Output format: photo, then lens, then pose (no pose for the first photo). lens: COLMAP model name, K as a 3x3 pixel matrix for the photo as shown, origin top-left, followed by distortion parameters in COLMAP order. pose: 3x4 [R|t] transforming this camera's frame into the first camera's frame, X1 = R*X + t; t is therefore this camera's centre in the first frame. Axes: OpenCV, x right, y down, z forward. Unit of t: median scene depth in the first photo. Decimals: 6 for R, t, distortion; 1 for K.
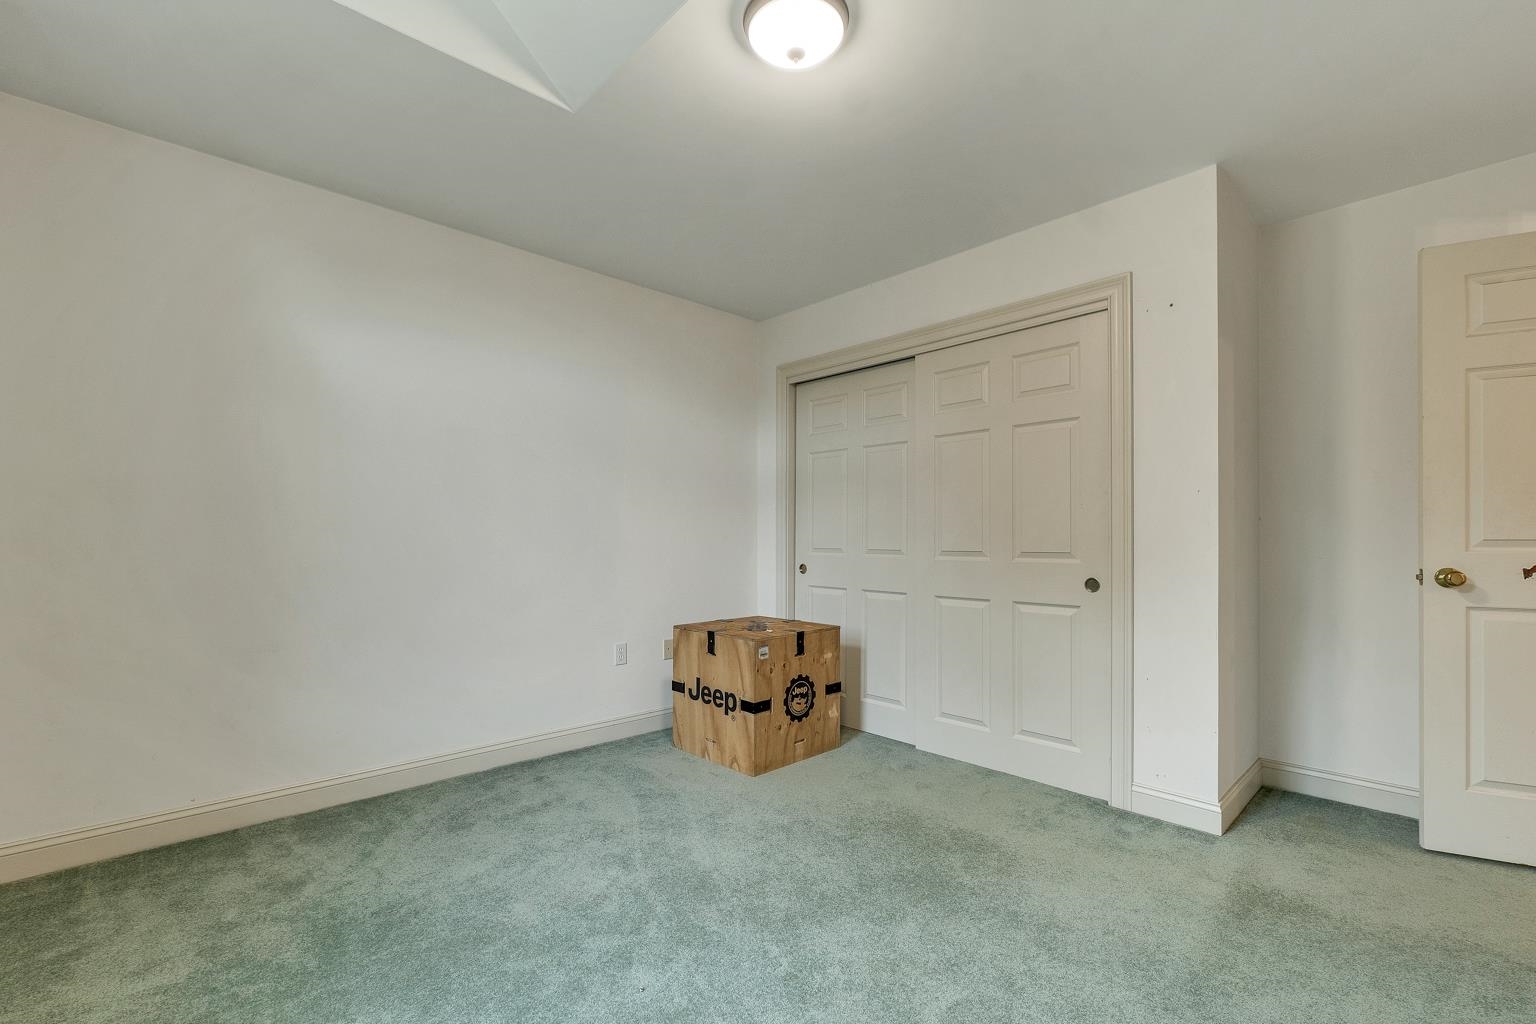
lens RADIAL K [[650.2, 0, 768.2], [0, 650.2, 535.7], [0, 0, 1]] dist [-0.003488, -0.000388]
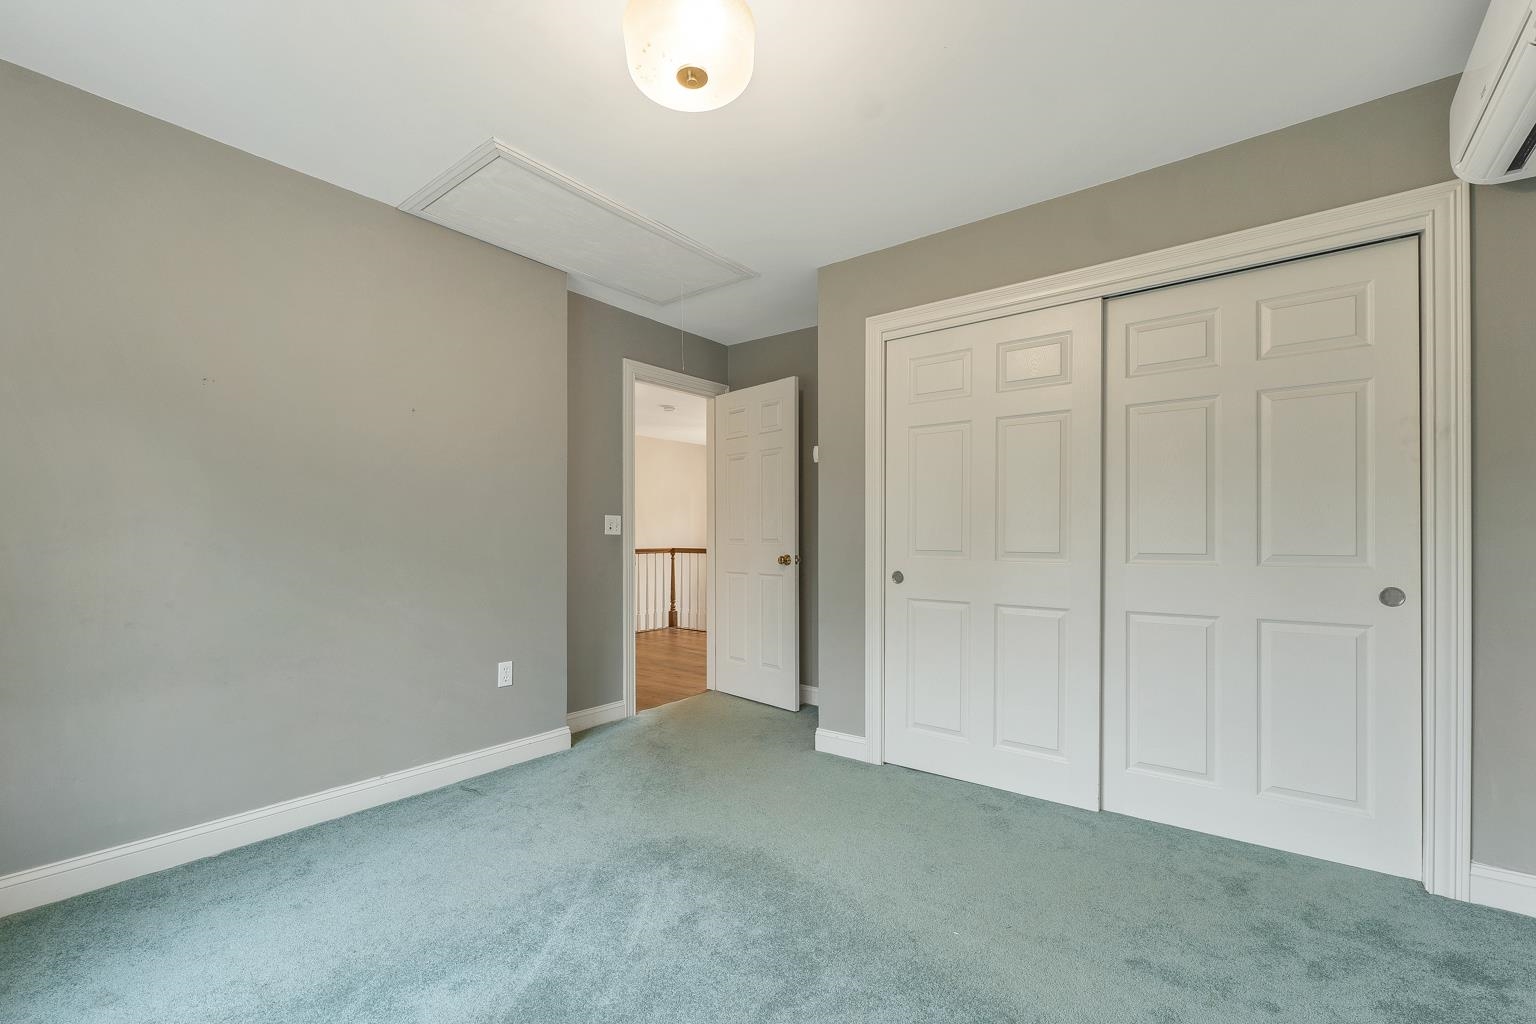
lens RADIAL K [[655.5, 0, 769.2], [0, 655.5, 537.7], [0, 0, 1]] dist [-0.001204, -0.000223]
pose [[0.985236, 0.000153, 0.171201, -0.118115], [-0.000931, 0.999990, 0.004461, 0.001211], [-0.171199, -0.004554, 0.985226, 0.125013]]
